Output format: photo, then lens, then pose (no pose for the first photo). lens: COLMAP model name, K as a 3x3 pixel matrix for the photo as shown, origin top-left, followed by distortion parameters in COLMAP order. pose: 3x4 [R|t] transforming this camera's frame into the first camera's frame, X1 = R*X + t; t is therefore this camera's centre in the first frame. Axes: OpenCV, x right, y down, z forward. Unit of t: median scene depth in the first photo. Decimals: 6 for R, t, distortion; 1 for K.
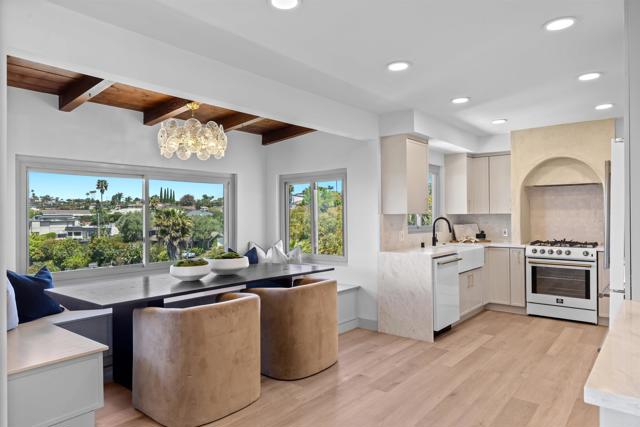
lens RADIAL K [[410.6, 0, 322.8], [0, 410.6, 213.0], [0, 0, 1]] dist [0.010392, -0.000107]
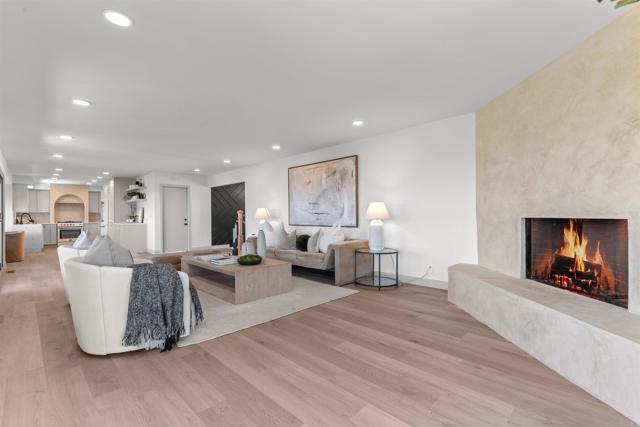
lens RADIAL K [[288.0, 0, 321.0], [0, 288.0, 216.0], [0, 0, 1]] dist [0.008249, -0.001553]
pose [[0.095721, 0.007077, 0.995383, -1.507021], [0.002786, 0.999969, -0.007378, 0.052073], [-0.995404, 0.003479, 0.095698, -1.171900]]
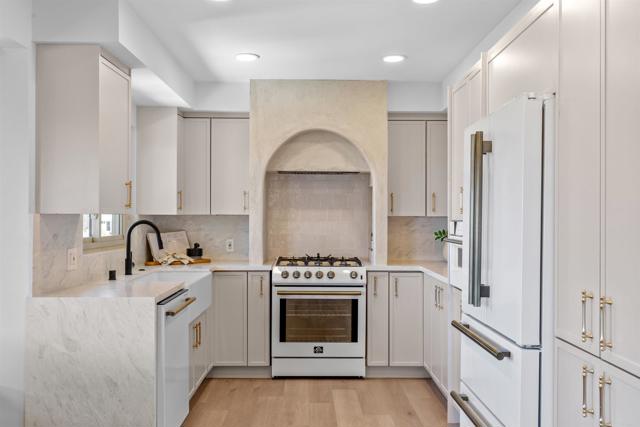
lens RADIAL K [[611.1, 0, 319.4], [0, 611.1, 211.5], [0, 0, 1]] dist [0.014206, 0.000000]
pose [[0.765732, 0.012594, 0.643037, -0.049165], [-0.011644, 0.999916, -0.005718, 0.000530], [-0.643055, -0.003109, 0.765814, 0.266197]]
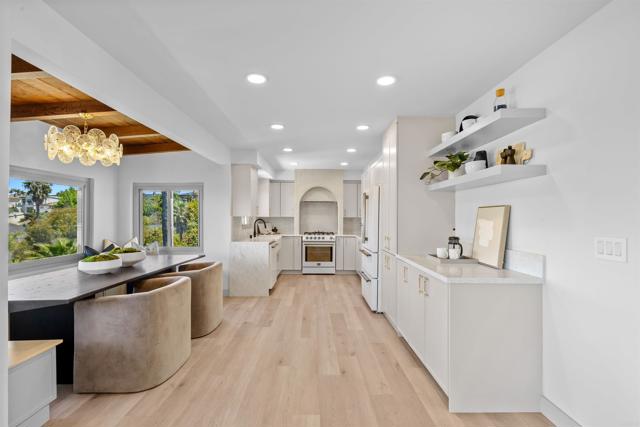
lens RADIAL K [[288.0, 0, 321.4], [0, 288.0, 217.2], [0, 0, 1]] dist [0.008249, -0.001553]
pose [[0.762979, 0.009057, 0.646360, -0.261747], [-0.011720, 0.999931, -0.000177, 0.001891], [-0.646317, -0.007440, 0.763032, 0.005176]]
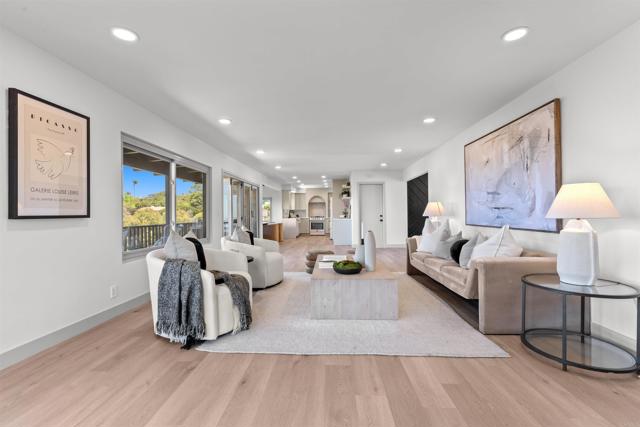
lens RADIAL K [[288.0, 0, 321.4], [0, 288.0, 213.1], [0, 0, 1]] dist [0.008249, -0.001553]
pose [[0.807375, 0.002380, 0.590034, -1.130786], [-0.000176, 0.999993, -0.003792, 0.048583], [-0.590039, 0.002958, 0.807370, -1.402280]]
